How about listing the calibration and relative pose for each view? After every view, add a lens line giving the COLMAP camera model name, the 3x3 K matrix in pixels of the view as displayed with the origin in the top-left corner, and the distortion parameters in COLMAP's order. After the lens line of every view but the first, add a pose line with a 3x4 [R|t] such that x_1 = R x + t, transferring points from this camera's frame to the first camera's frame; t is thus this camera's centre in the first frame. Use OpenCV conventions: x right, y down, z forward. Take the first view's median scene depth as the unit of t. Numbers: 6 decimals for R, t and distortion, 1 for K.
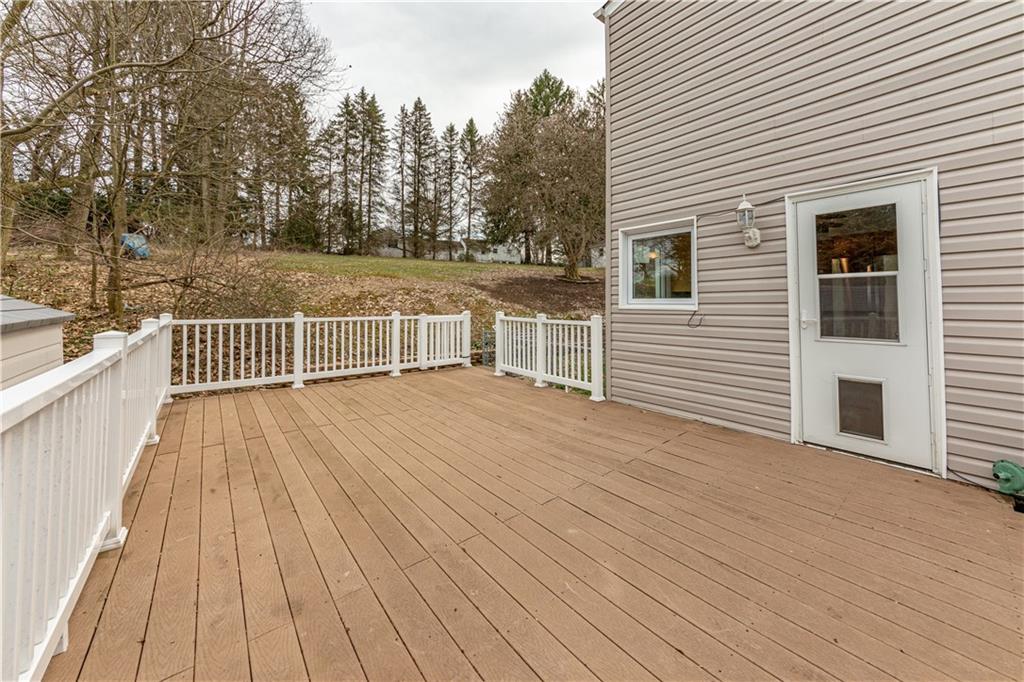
lens RADIAL K [[370.4, 0, 534.1], [0, 370.4, 291.7], [0, 0, 1]] dist [-0.000609, 0.000040]
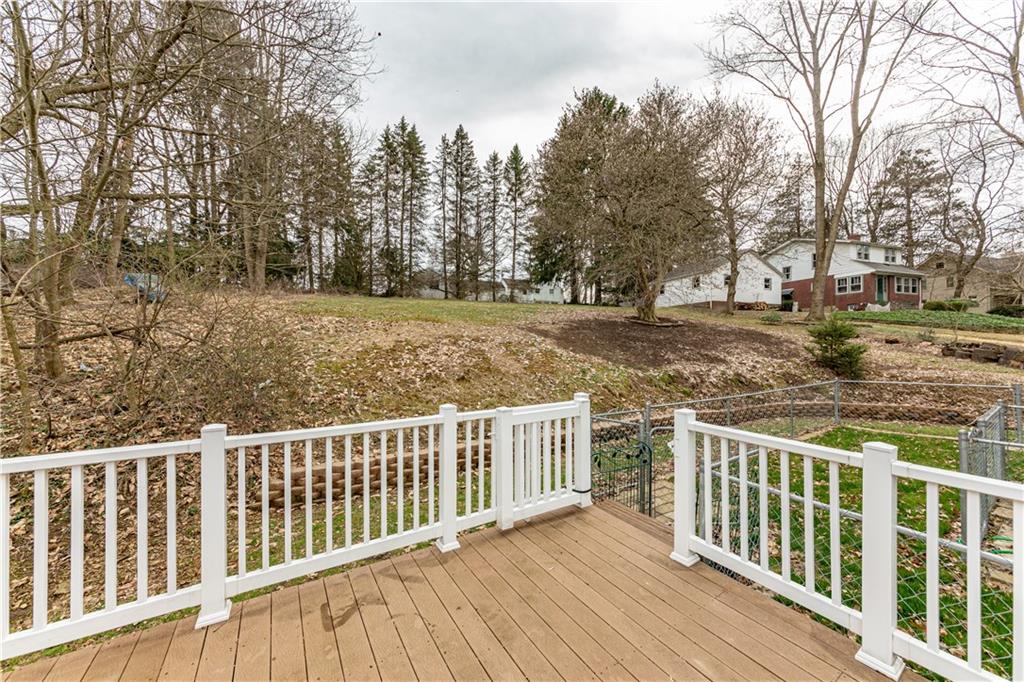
lens RADIAL K [[358.6, 0, 512.0], [0, 358.6, 341.0], [0, 0, 1]] dist [-0.006917, 0.000242]
pose [[0.988632, 0.001825, -0.150342, -0.047761], [0.001938, 0.999689, 0.024882, -0.007454], [0.150340, -0.024890, 0.988321, 0.120749]]
